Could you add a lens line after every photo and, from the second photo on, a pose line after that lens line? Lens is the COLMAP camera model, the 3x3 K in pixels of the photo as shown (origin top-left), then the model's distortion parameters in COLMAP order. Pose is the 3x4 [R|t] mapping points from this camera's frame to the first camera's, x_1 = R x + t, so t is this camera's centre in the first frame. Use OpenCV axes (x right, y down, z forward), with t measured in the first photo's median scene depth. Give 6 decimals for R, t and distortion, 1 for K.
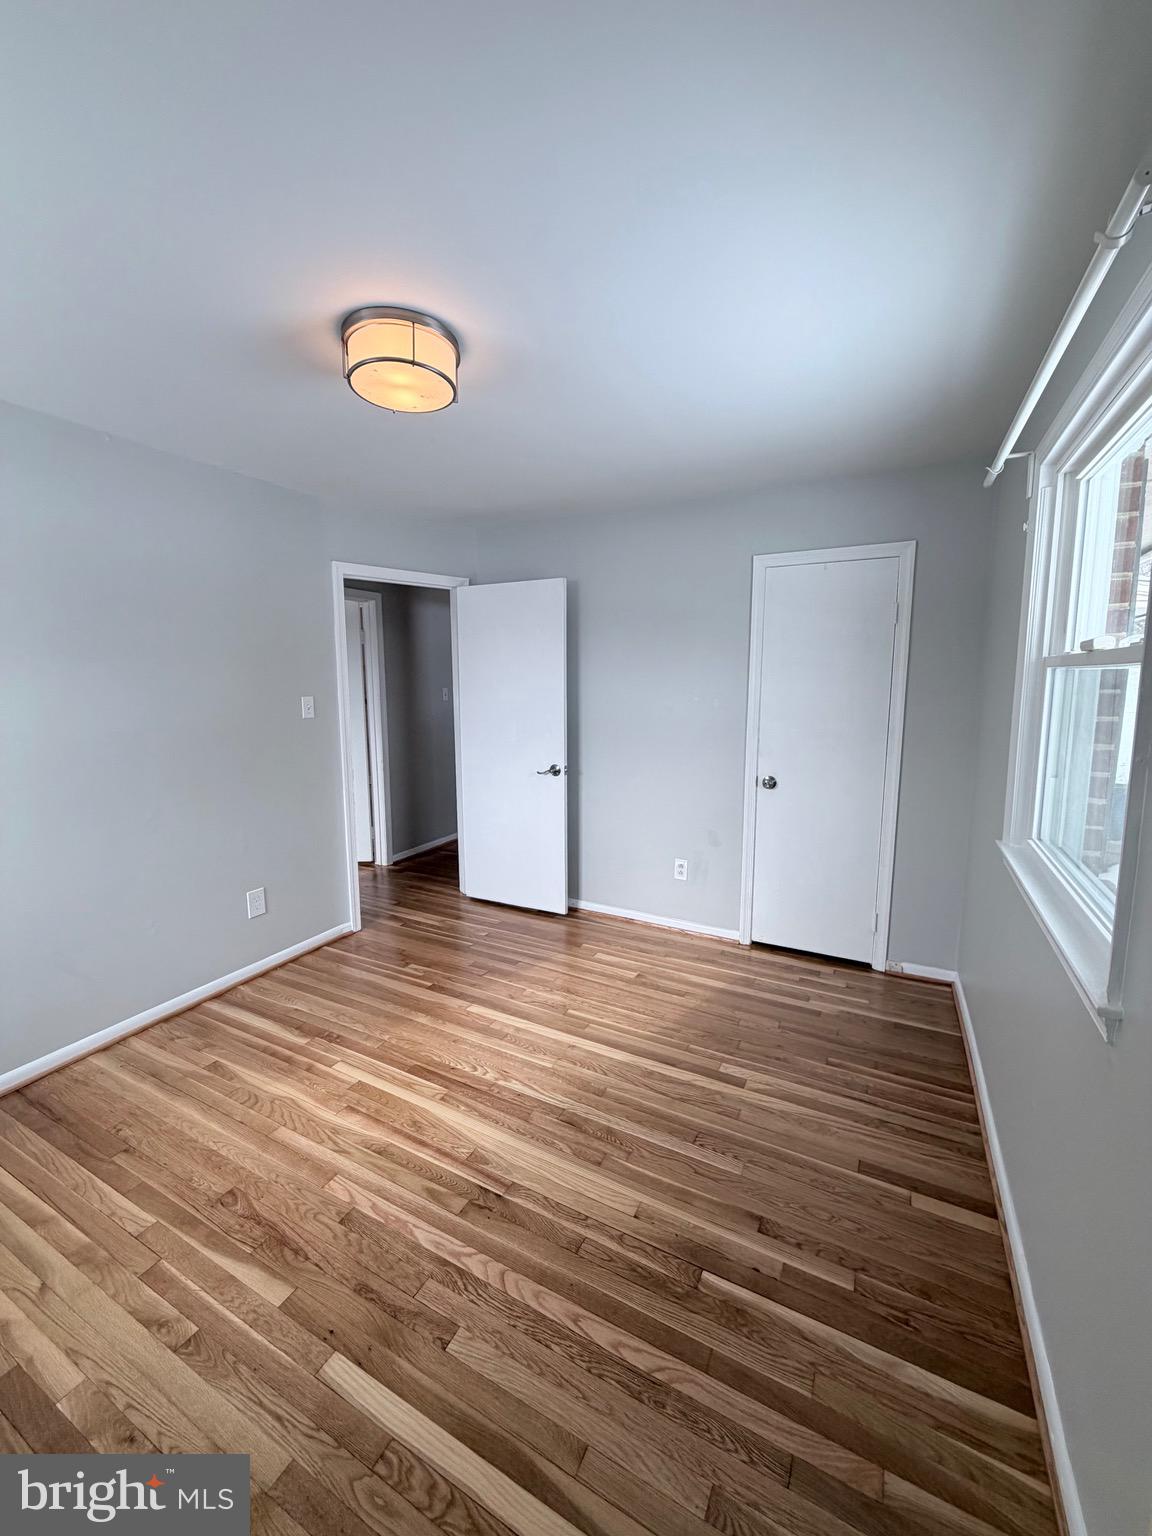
lens RADIAL K [[610.0, 0, 575.7], [0, 610.0, 761.7], [0, 0, 1]] dist [-0.001542, 0.000146]
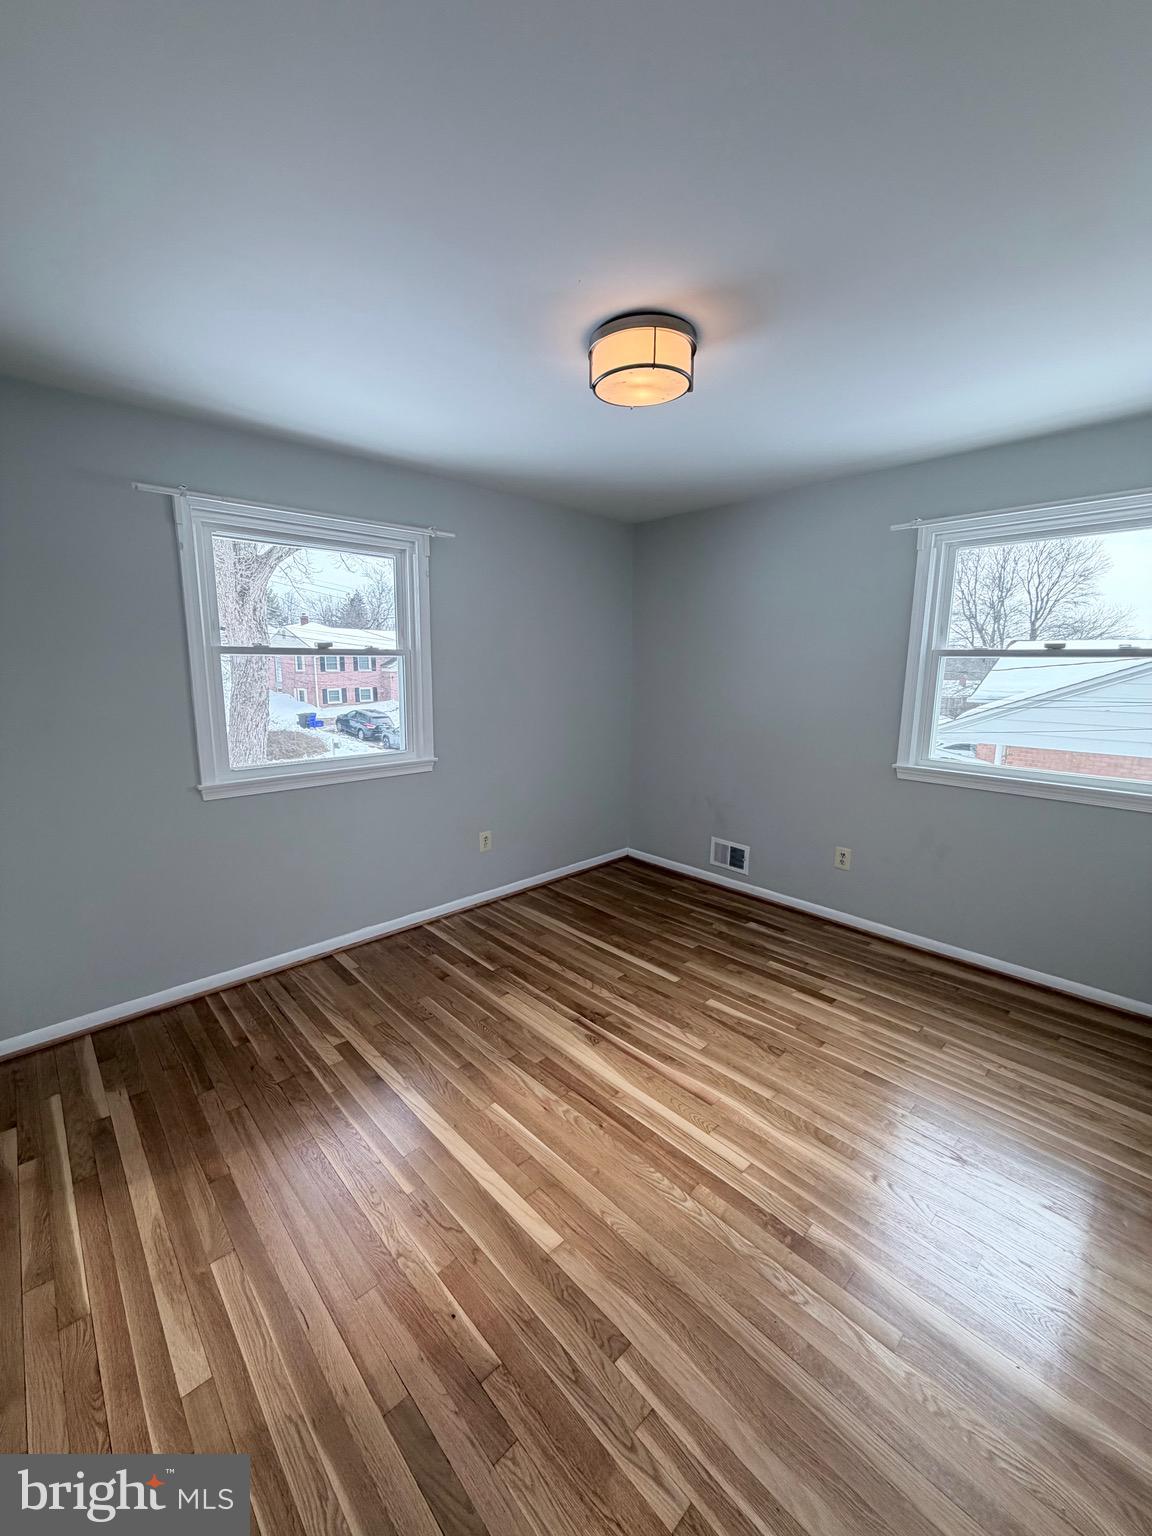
lens RADIAL K [[610.0, 0, 575.7], [0, 610.0, 761.7], [0, 0, 1]] dist [-0.001542, 0.000146]
pose [[-0.944549, -0.054289, 0.323852, -0.538227], [0.043972, 0.956445, 0.288583, -0.289441], [-0.325413, 0.286821, -0.901022, 2.116658]]
